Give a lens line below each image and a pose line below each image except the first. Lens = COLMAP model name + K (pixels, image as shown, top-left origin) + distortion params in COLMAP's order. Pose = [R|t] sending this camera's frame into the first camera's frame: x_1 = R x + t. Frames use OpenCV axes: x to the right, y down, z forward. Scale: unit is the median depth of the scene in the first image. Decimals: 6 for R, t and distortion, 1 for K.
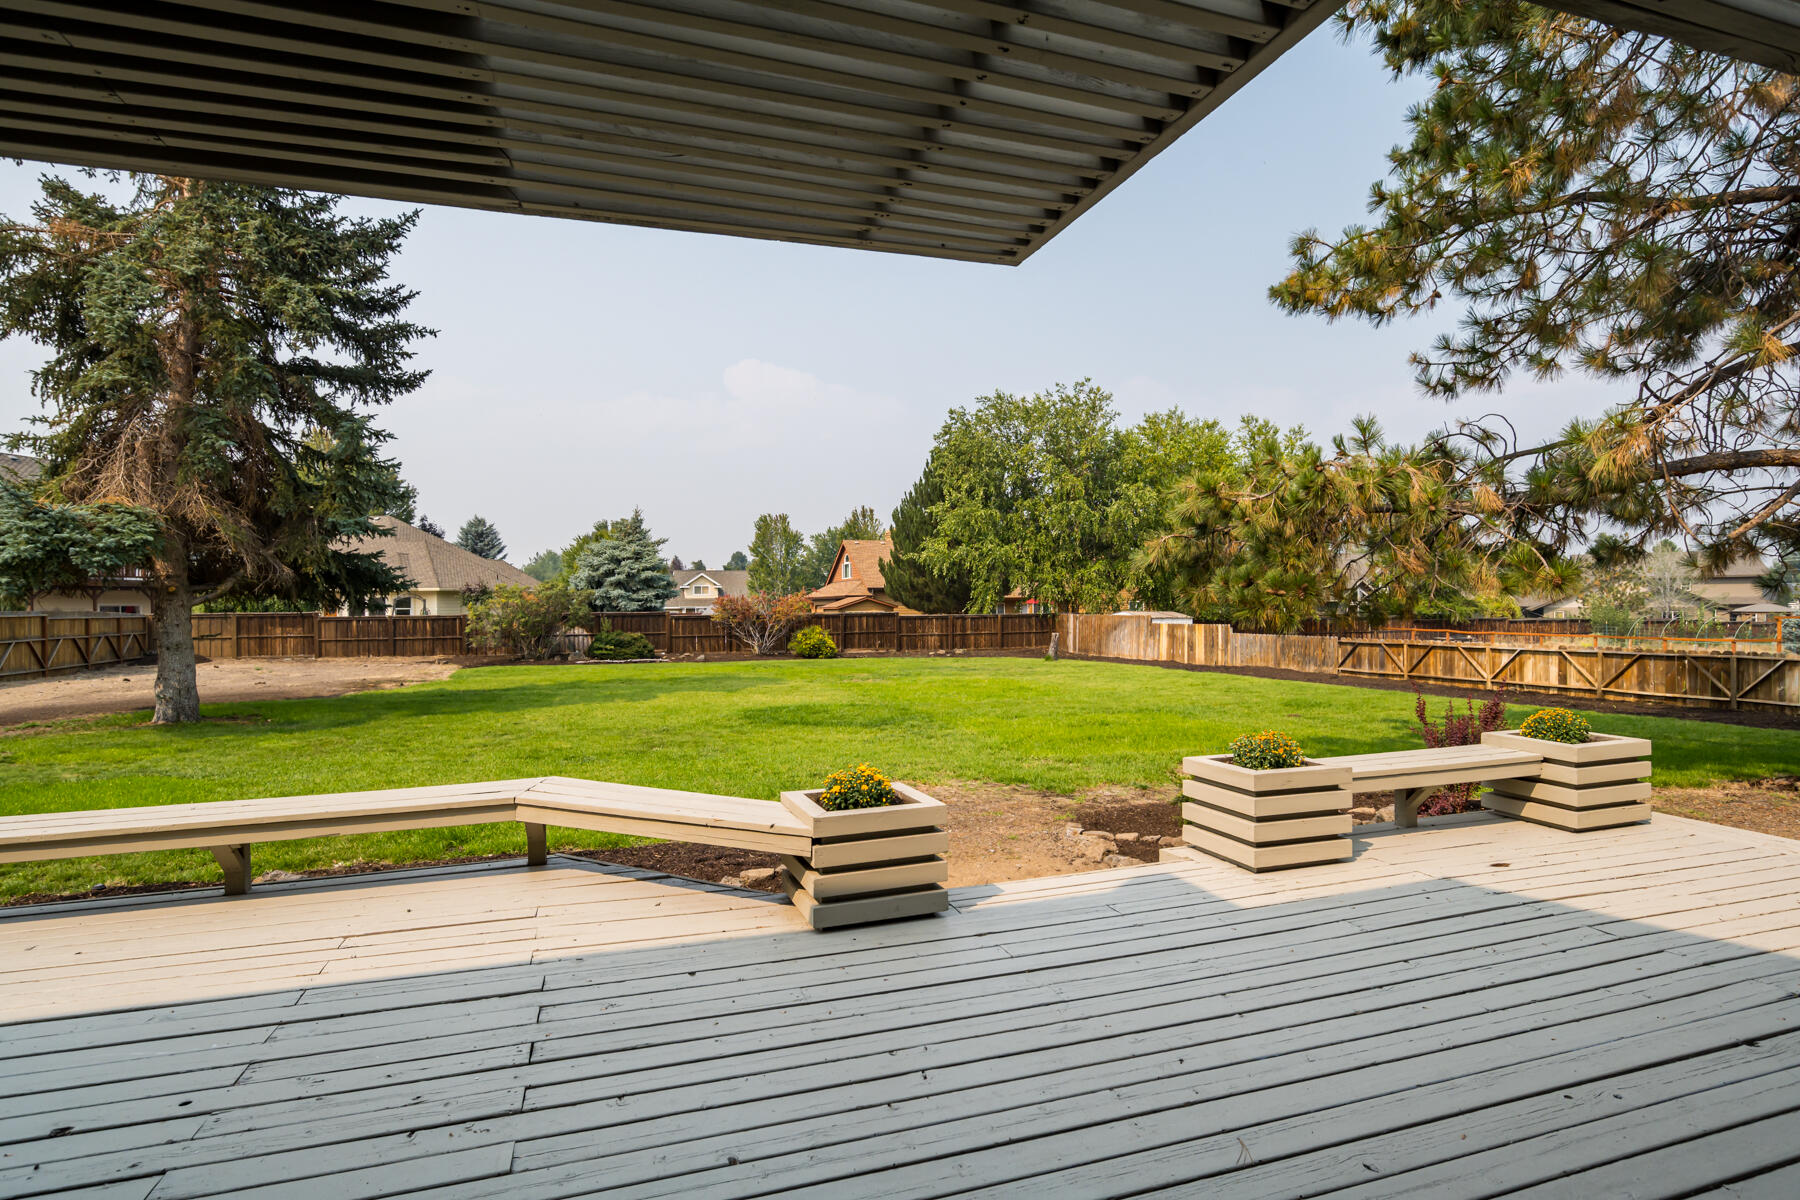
lens RADIAL K [[913.2, 0, 905.2], [0, 913.2, 604.5], [0, 0, 1]] dist [-0.017869, 0.008810]
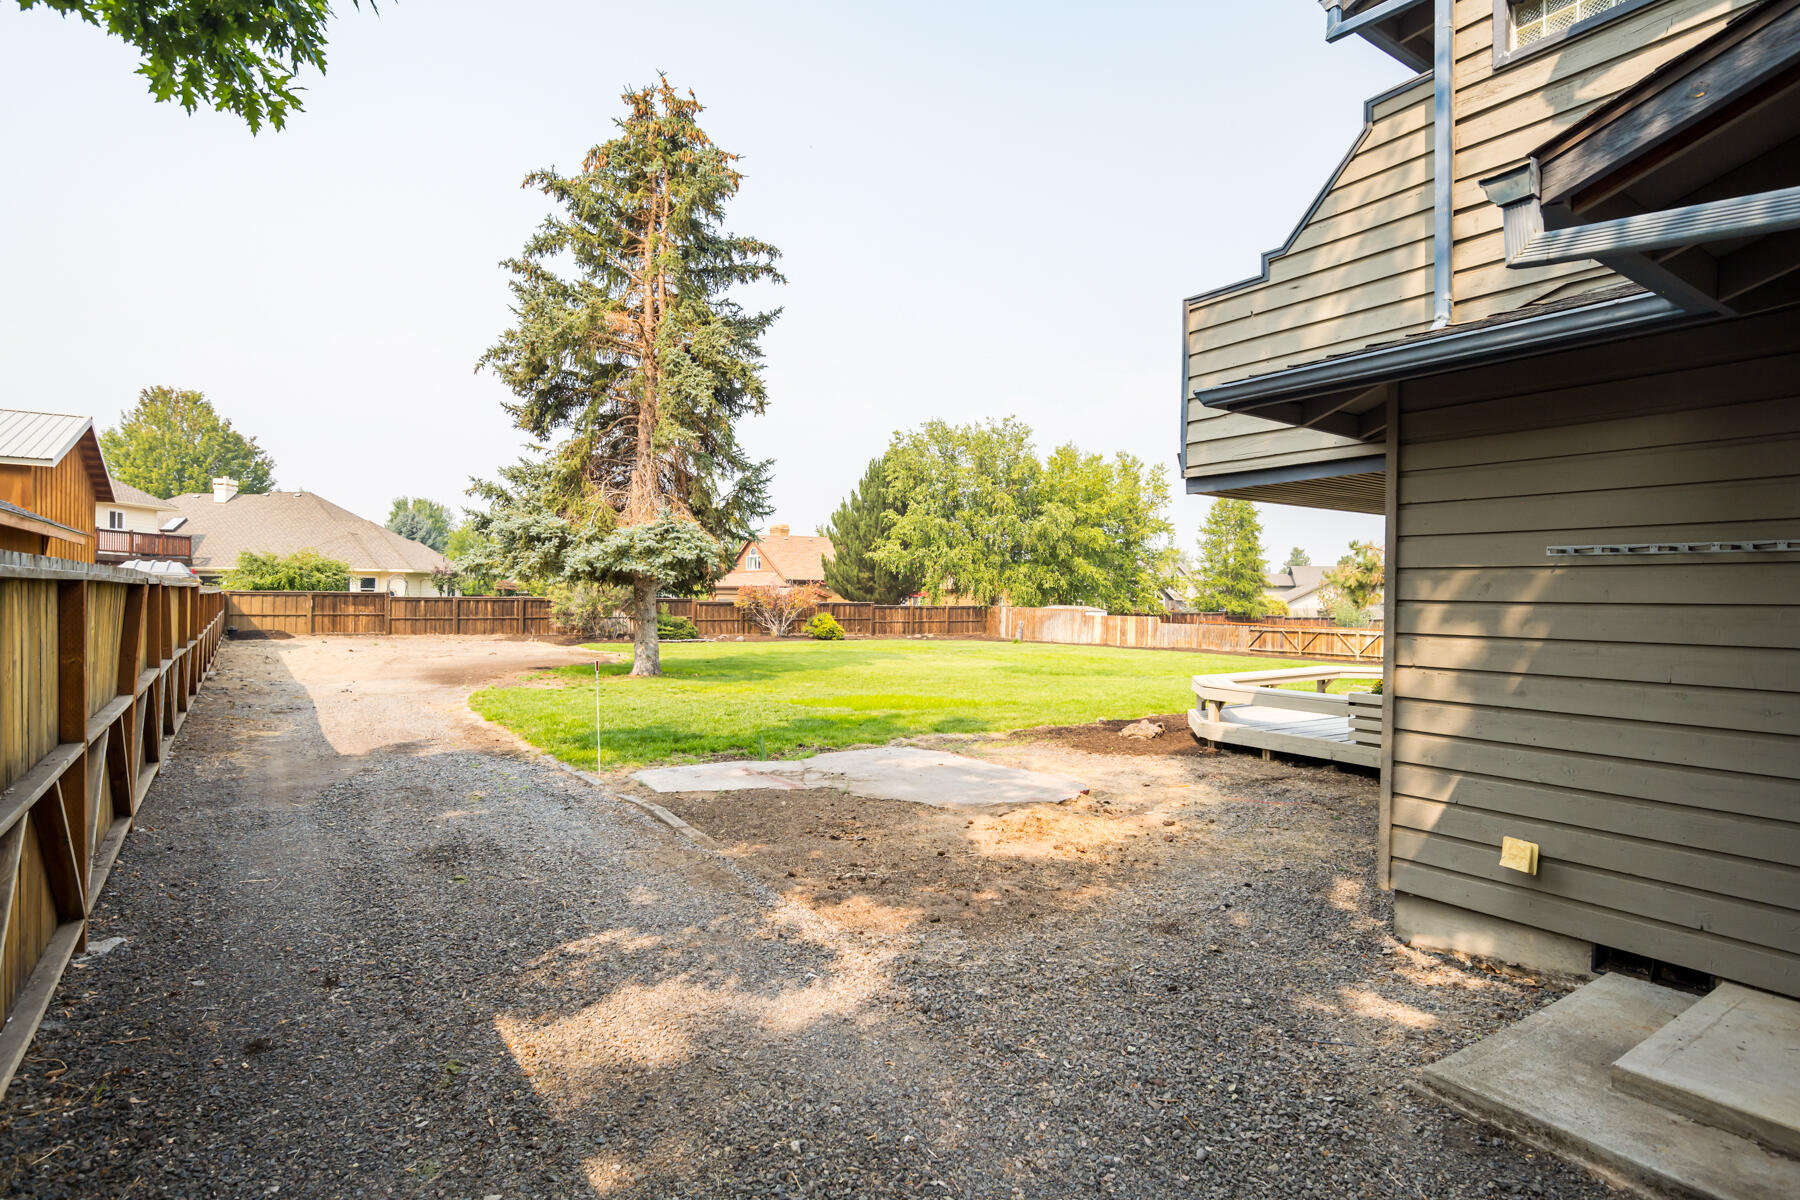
lens RADIAL K [[913.2, 0, 908.4], [0, 913.2, 614.7], [0, 0, 1]] dist [-0.017869, 0.008810]
pose [[0.960408, 0.016482, 0.278109, -0.364327], [-0.022439, 0.999582, 0.018249, 0.002059], [-0.277691, -0.023767, 0.960376, -0.198189]]
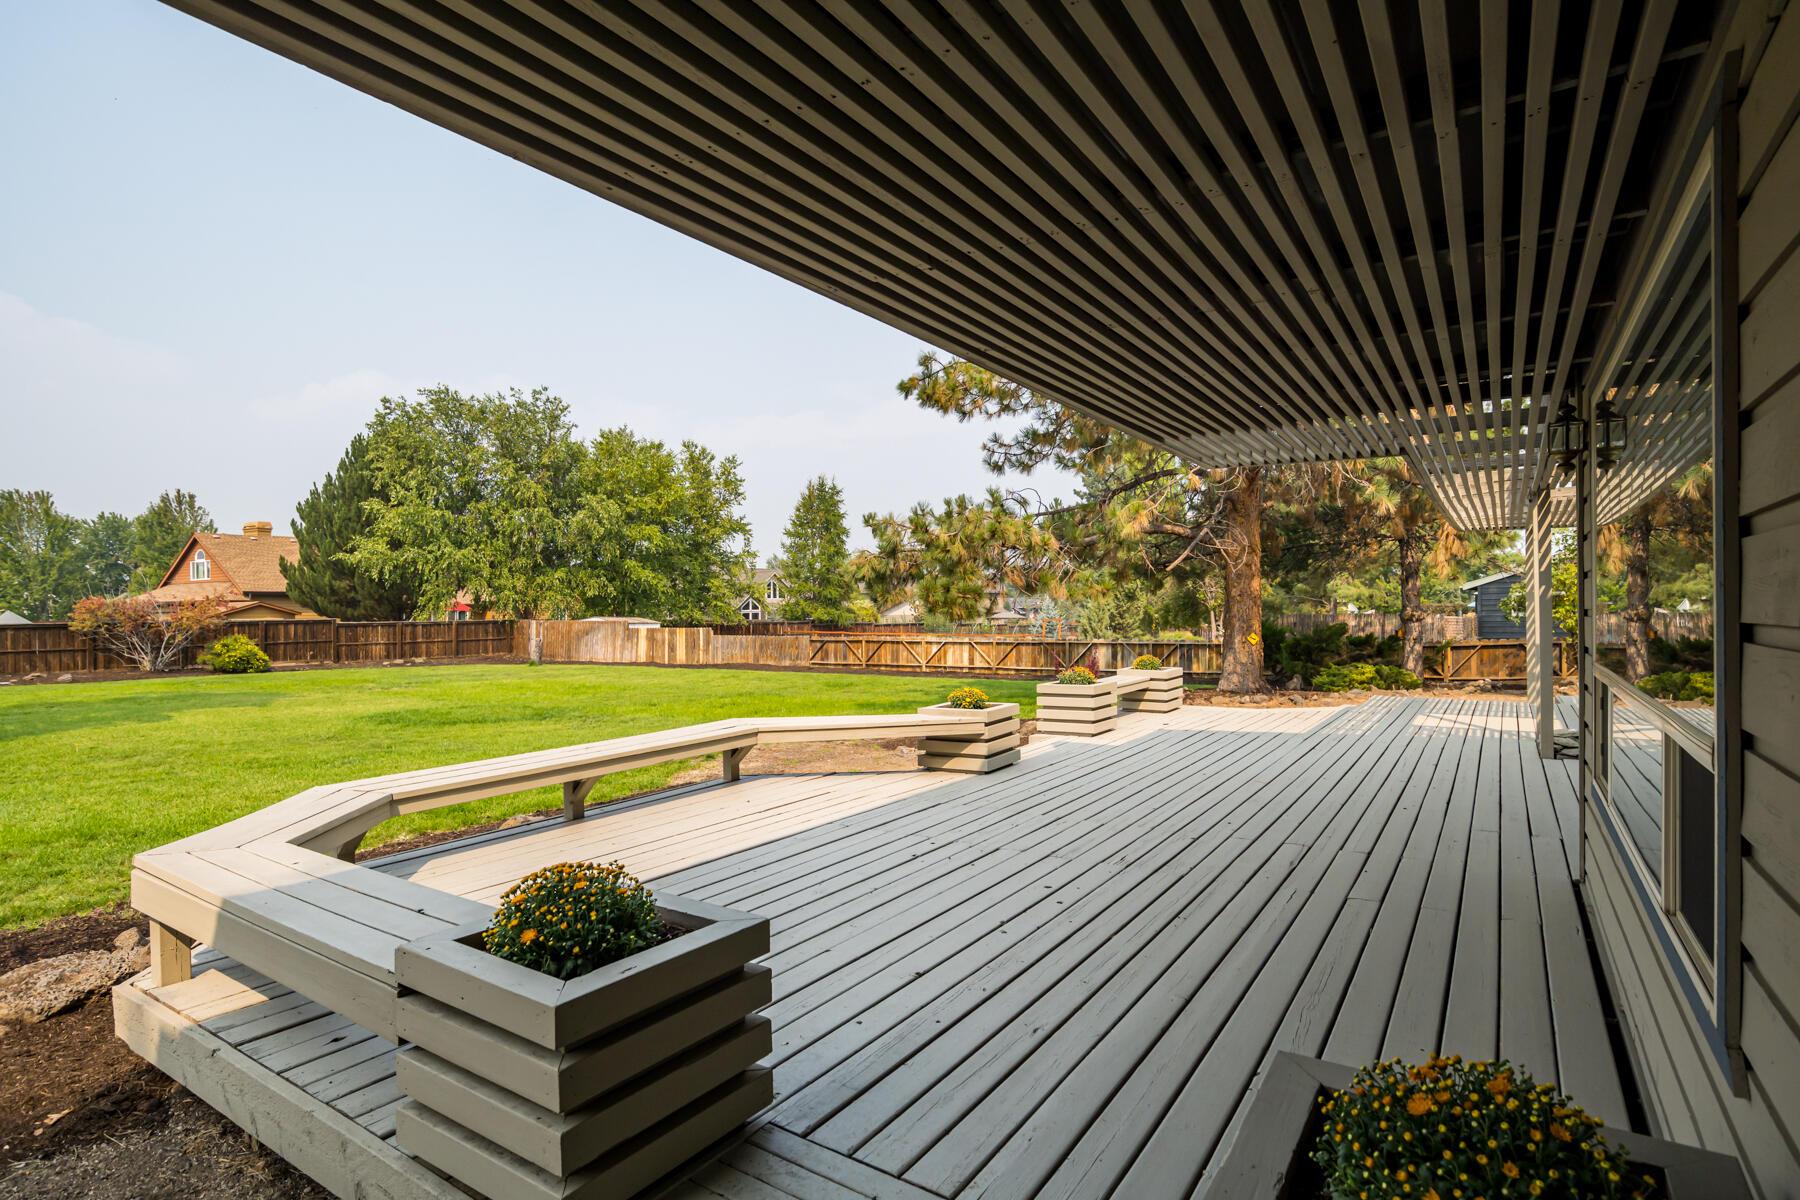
lens RADIAL K [[913.2, 0, 903.7], [0, 913.2, 608.1], [0, 0, 1]] dist [-0.017869, 0.008810]
pose [[0.776468, 0.004741, 0.630139, -0.166445], [-0.000325, 0.999975, -0.007124, 0.004848], [-0.630156, 0.005327, 0.776450, -0.037985]]
